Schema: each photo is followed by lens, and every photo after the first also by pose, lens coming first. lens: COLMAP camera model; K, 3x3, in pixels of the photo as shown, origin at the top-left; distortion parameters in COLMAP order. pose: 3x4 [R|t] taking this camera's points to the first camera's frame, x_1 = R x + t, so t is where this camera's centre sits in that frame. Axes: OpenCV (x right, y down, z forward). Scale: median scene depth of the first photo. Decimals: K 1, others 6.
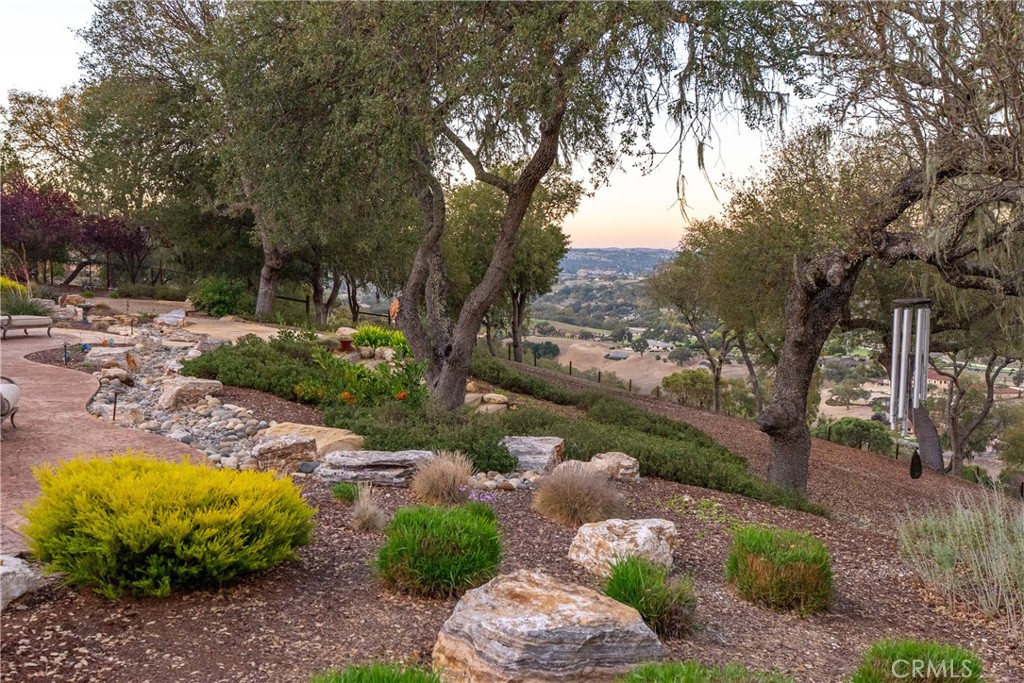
lens RADIAL K [[1026.6, 0, 512.0], [0, 1026.6, 341.5], [0, 0, 1]] dist [0.005806, 0.004119]
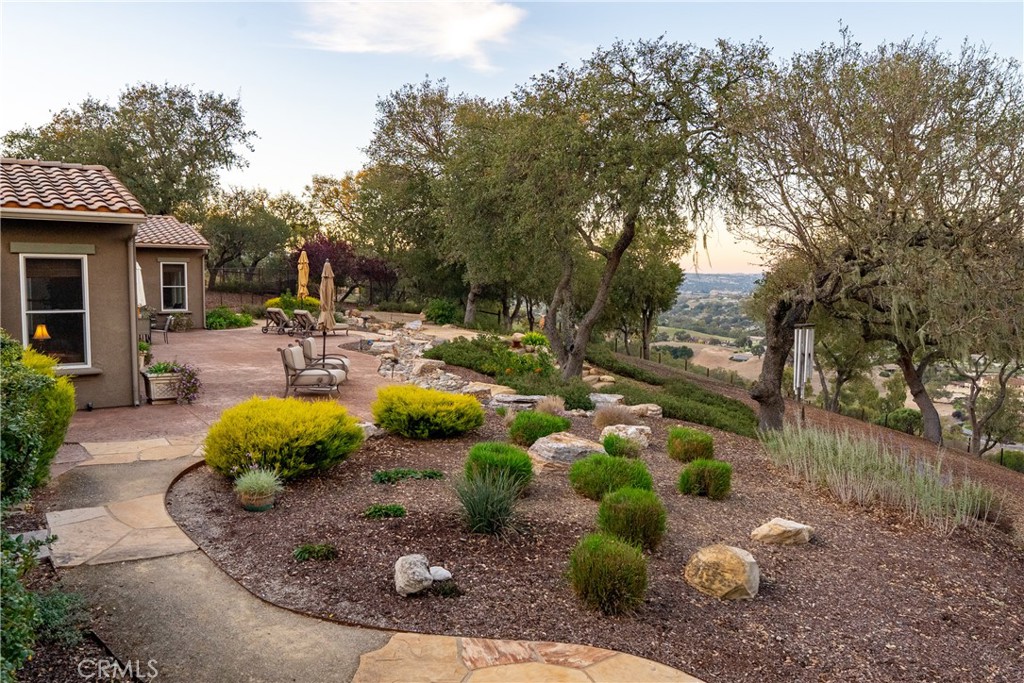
lens RADIAL K [[802.6, 0, 512.0], [0, 802.6, 341.5], [0, 0, 1]] dist [-0.000945, -0.000263]
pose [[0.982590, 0.019625, -0.184747, 0.062195], [-0.020235, 0.999794, -0.001422, 0.001586], [0.184681, 0.005136, 0.982785, -0.241937]]
